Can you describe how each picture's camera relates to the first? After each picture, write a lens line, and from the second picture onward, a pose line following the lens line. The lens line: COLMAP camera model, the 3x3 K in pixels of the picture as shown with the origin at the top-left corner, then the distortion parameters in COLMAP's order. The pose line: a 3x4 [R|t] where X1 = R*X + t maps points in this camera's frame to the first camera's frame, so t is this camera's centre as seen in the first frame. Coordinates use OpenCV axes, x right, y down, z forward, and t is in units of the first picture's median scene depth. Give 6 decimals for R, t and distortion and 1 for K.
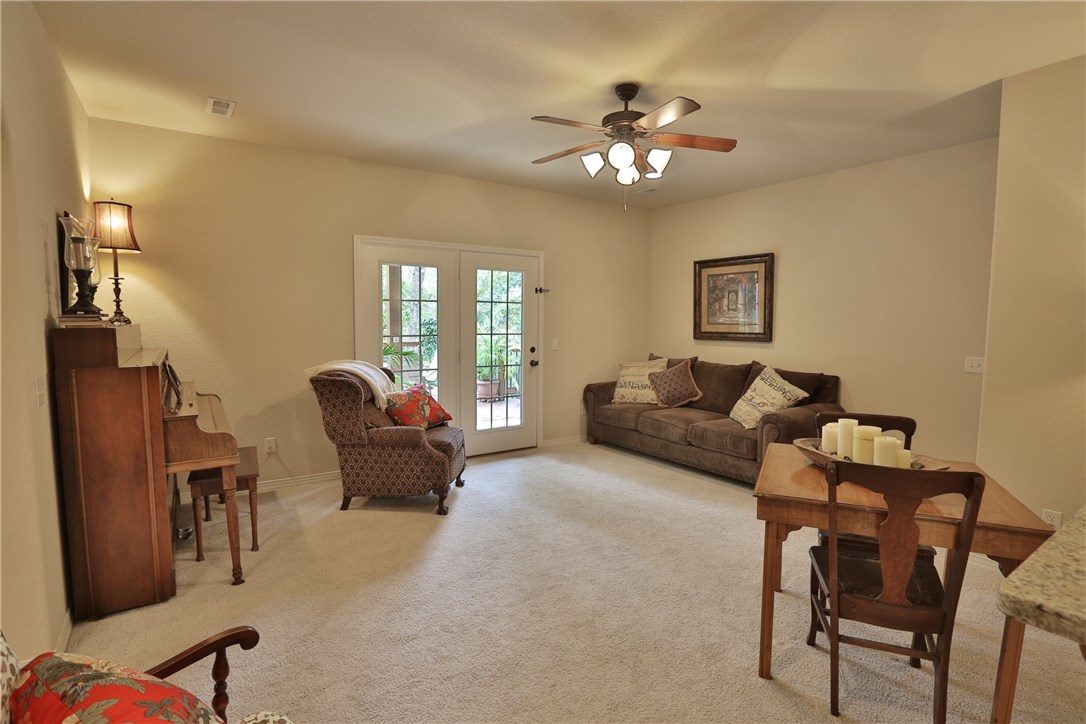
lens RADIAL K [[523.3, 0, 547.4], [0, 523.3, 360.0], [0, 0, 1]] dist [-0.053183, 0.020213]
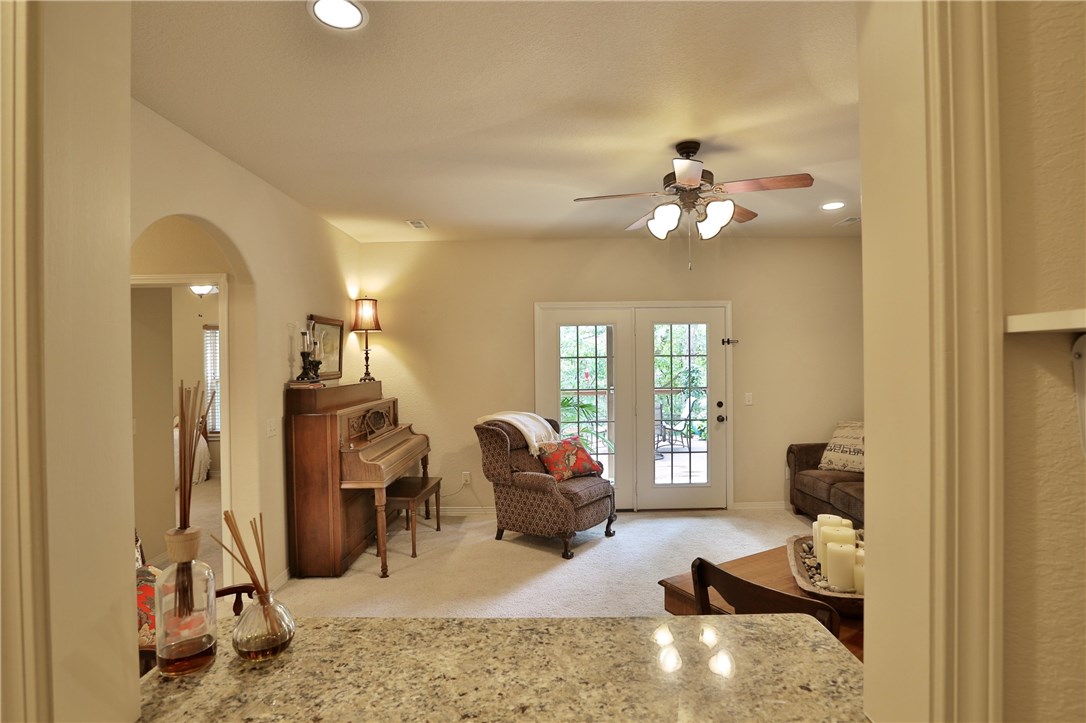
lens RADIAL K [[533.2, 0, 547.8], [0, 533.2, 361.8], [0, 0, 1]] dist [-0.065162, 0.026983]
pose [[0.825908, -0.017852, -0.563523, 0.363878], [-0.026814, 0.997124, -0.070887, -0.028748], [0.563167, 0.073656, 0.823054, 0.042473]]
